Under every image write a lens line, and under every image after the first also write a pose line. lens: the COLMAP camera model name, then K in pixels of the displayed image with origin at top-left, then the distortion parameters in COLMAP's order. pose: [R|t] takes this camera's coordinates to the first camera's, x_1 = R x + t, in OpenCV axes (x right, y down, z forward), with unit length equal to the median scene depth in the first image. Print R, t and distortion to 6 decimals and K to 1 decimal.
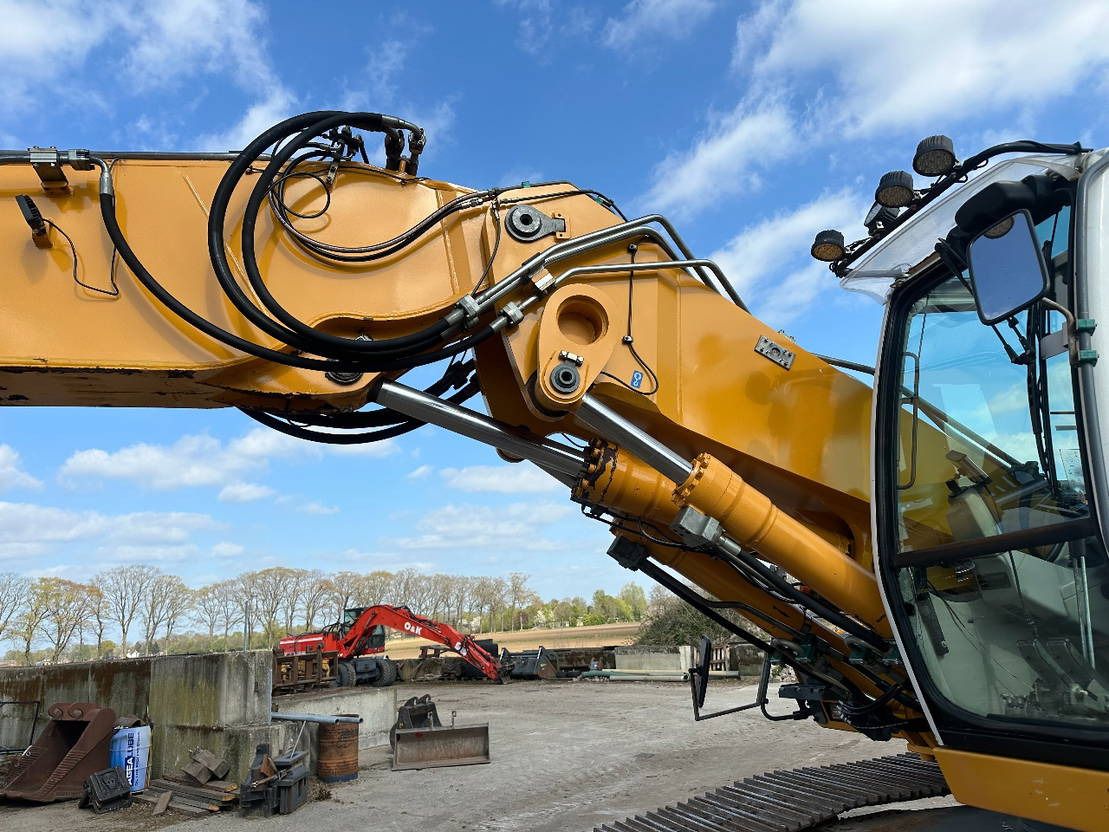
lens RADIAL K [[769.8, 0, 553.9], [0, 769.8, 400.0], [0, 0, 1]] dist [0.036000, -0.056420]
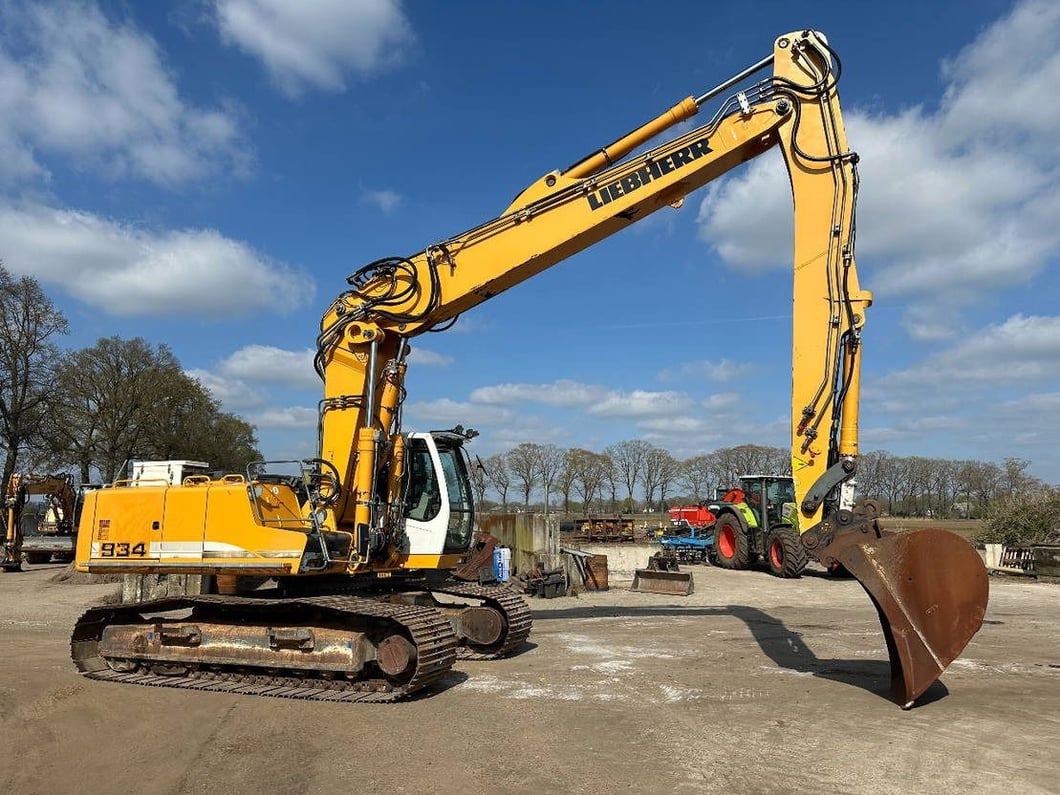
lens RADIAL K [[735.8, 0, 567.1], [0, 735.8, 395.5], [0, 0, 1]] dist [0.036000, -0.056420]
pose [[0.810258, -0.010184, -0.585985, 0.119209], [0.097429, 0.988277, 0.117543, -0.018674], [0.577919, -0.152332, 0.801751, -0.025696]]
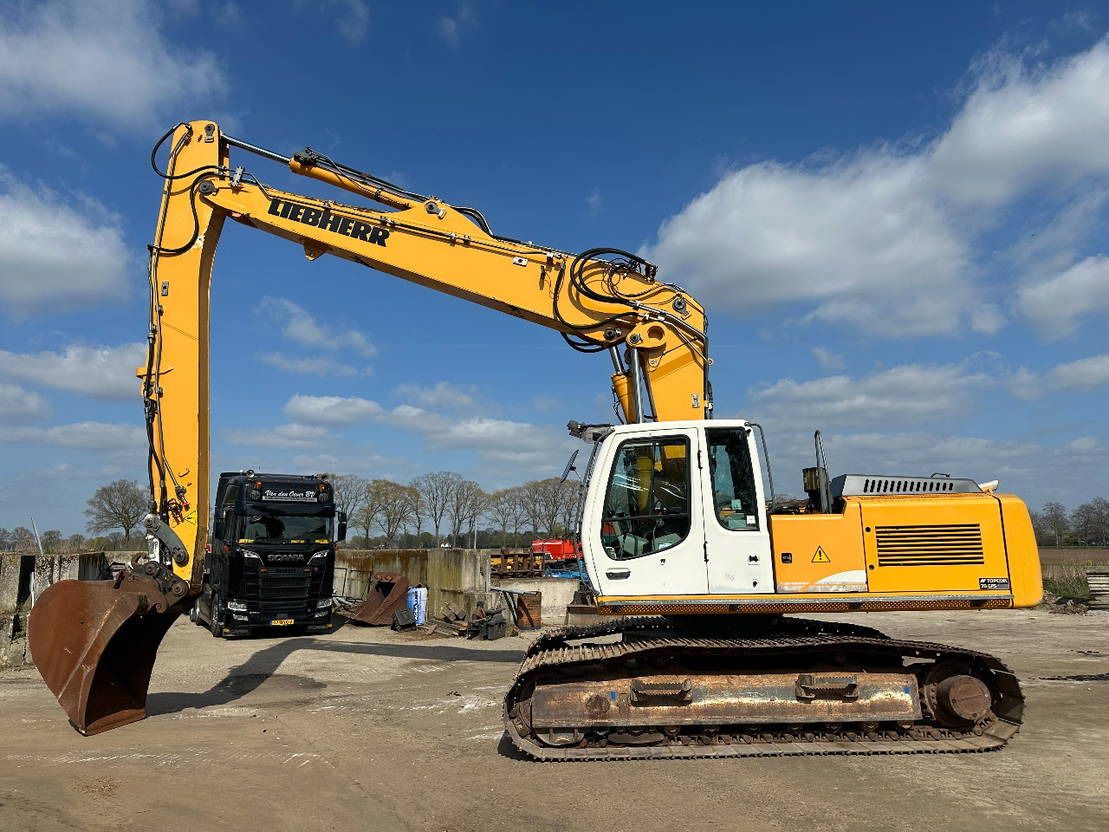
lens RADIAL K [[769.8, 0, 572.8], [0, 769.8, 432.1], [0, 0, 1]] dist [0.036000, -0.056420]
pose [[0.947112, 0.025221, -0.319910, 0.039841], [0.022164, 0.989385, 0.143620, -0.019571], [0.320136, -0.143114, 0.936499, -0.055281]]
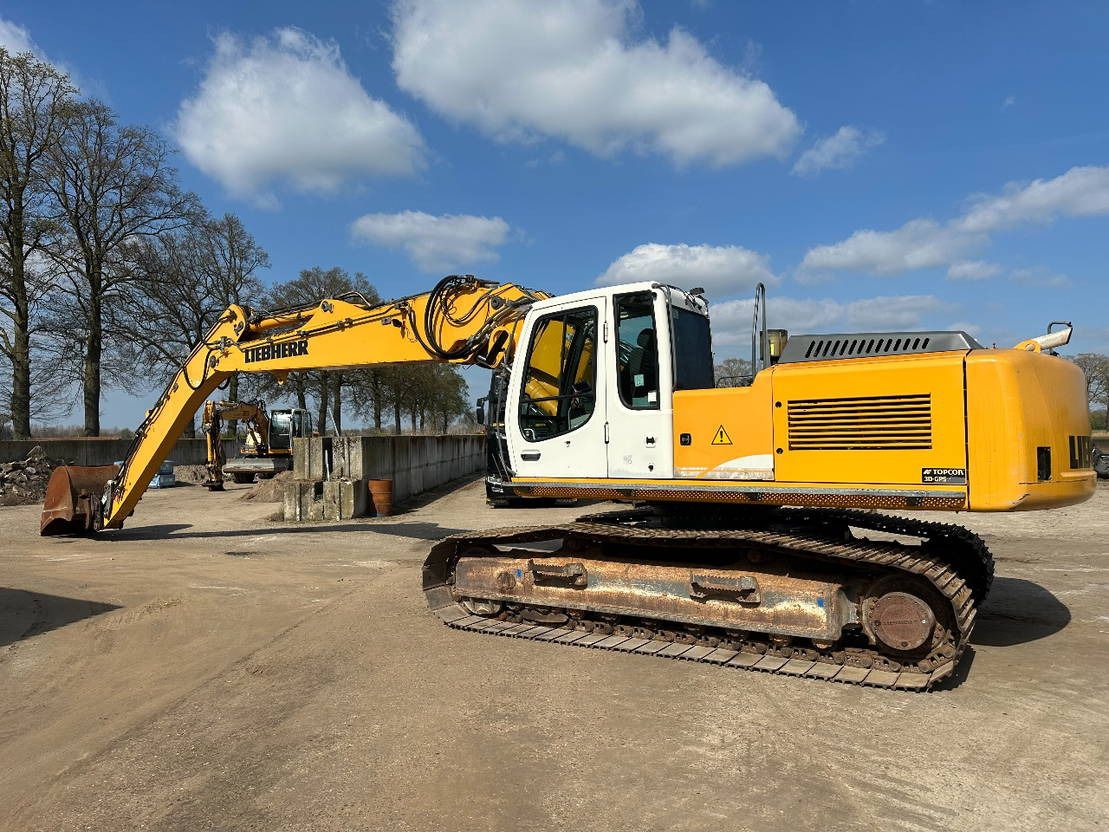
lens RADIAL K [[769.8, 0, 541.0], [0, 769.8, 409.3], [0, 0, 1]] dist [0.036000, -0.056420]
pose [[0.626708, 0.049693, -0.777668, 0.081036], [0.176302, 0.963046, 0.203617, -0.013684], [0.759048, -0.264713, 0.594788, -0.025464]]
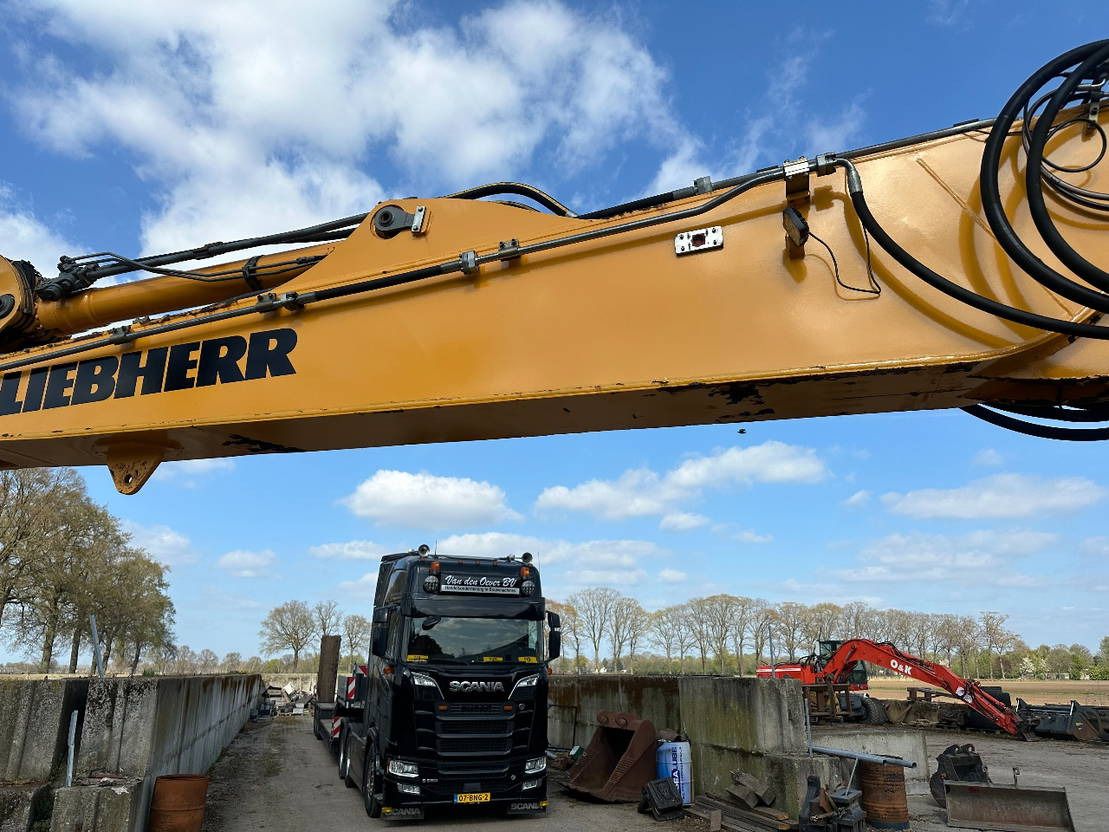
lens RADIAL K [[769.8, 0, 542.1], [0, 769.8, 398.7], [0, 0, 1]] dist [0.036000, -0.056420]
pose [[0.850734, -0.097426, -0.516487, -0.012513], [0.077784, 0.995187, -0.059603, 0.000435], [0.519808, 0.010532, 0.854218, -0.001247]]
